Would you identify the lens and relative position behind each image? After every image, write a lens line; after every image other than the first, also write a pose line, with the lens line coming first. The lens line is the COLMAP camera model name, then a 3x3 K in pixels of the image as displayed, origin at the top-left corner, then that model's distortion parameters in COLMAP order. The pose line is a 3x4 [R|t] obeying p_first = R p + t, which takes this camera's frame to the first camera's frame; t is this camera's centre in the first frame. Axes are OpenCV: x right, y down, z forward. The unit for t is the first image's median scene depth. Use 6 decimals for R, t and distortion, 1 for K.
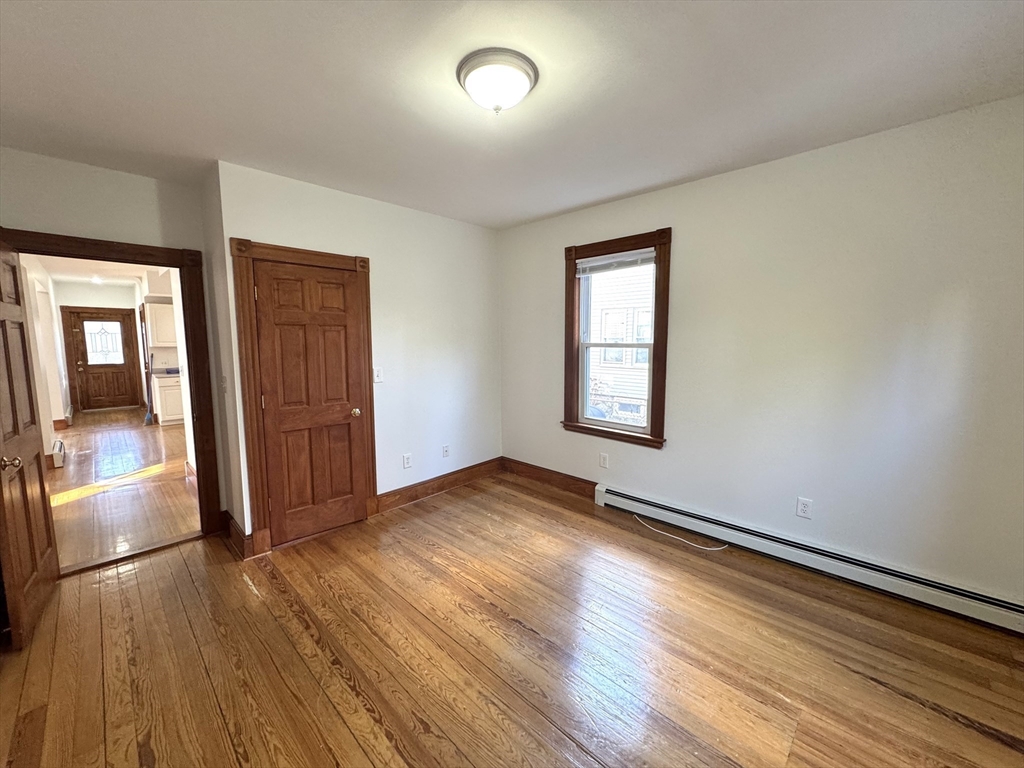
lens RADIAL K [[406.9, 0, 511.7], [0, 406.9, 382.5], [0, 0, 1]] dist [-0.003109, -0.000300]
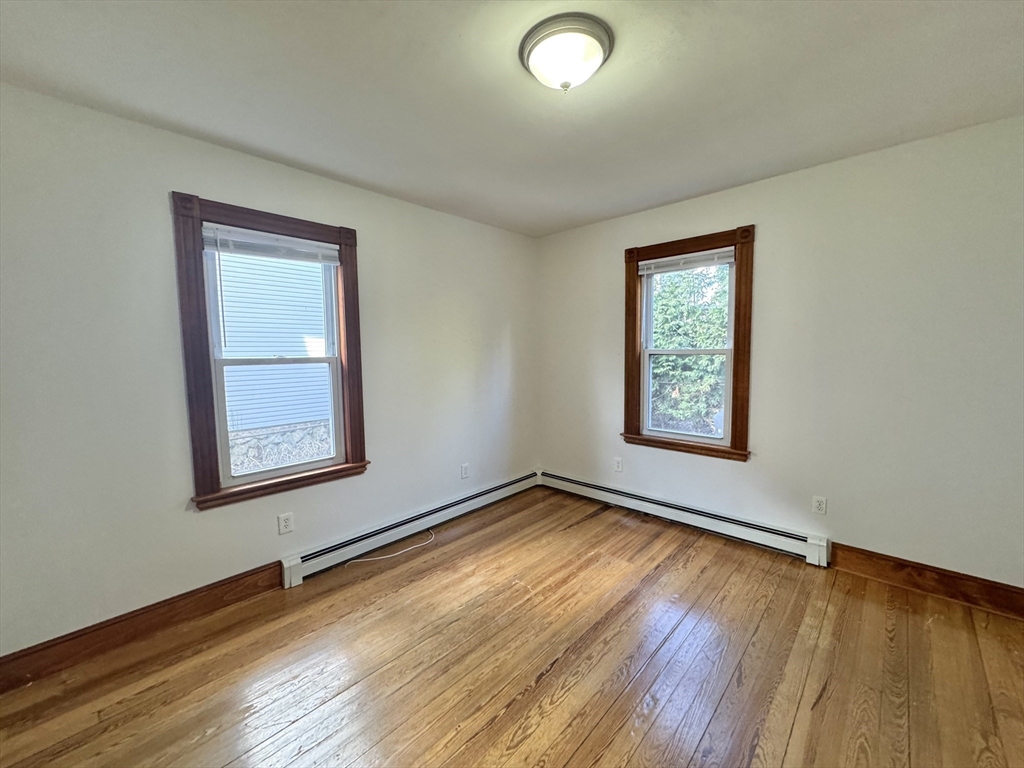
lens RADIAL K [[406.9, 0, 511.7], [0, 406.9, 382.5], [0, 0, 1]] dist [-0.003109, -0.000300]
pose [[-0.016754, -0.081849, 0.996504, -0.551891], [0.117037, 0.989632, 0.083252, -0.075848], [-0.992986, 0.118023, -0.007001, 0.692043]]
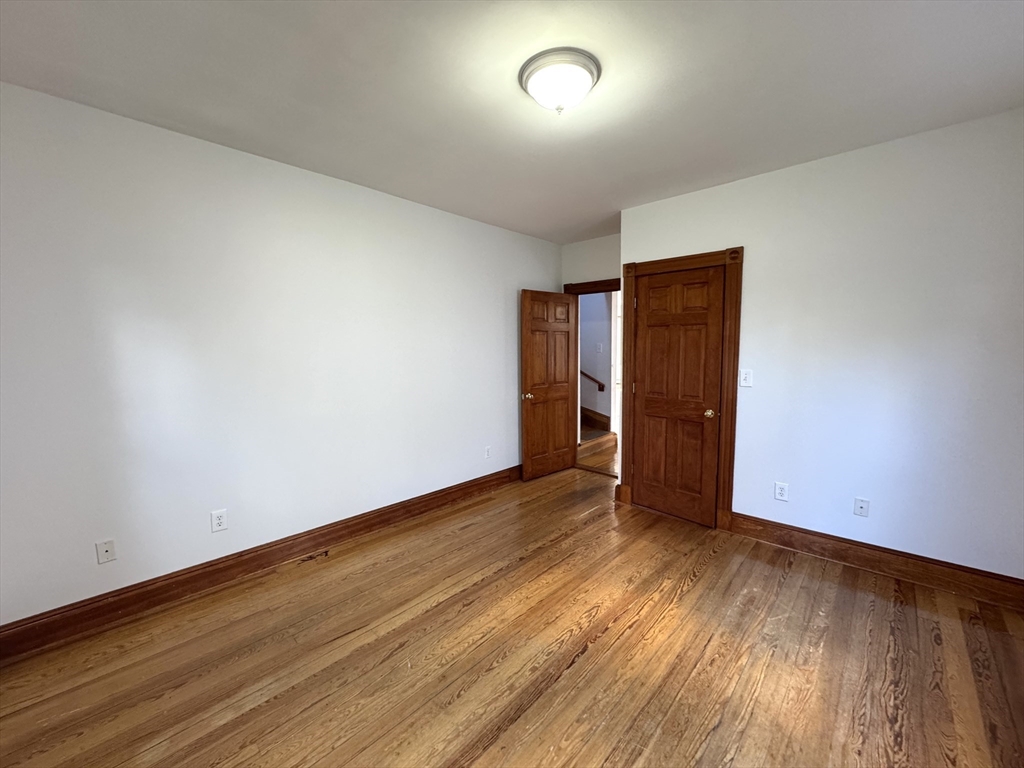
lens RADIAL K [[406.9, 0, 511.7], [0, 406.9, 382.5], [0, 0, 1]] dist [-0.003109, -0.000300]
pose [[0.015694, 0.100815, -0.994781, 0.594558], [-0.094010, 0.990645, 0.098913, -0.053971], [0.995448, 0.091967, 0.025025, 0.531759]]
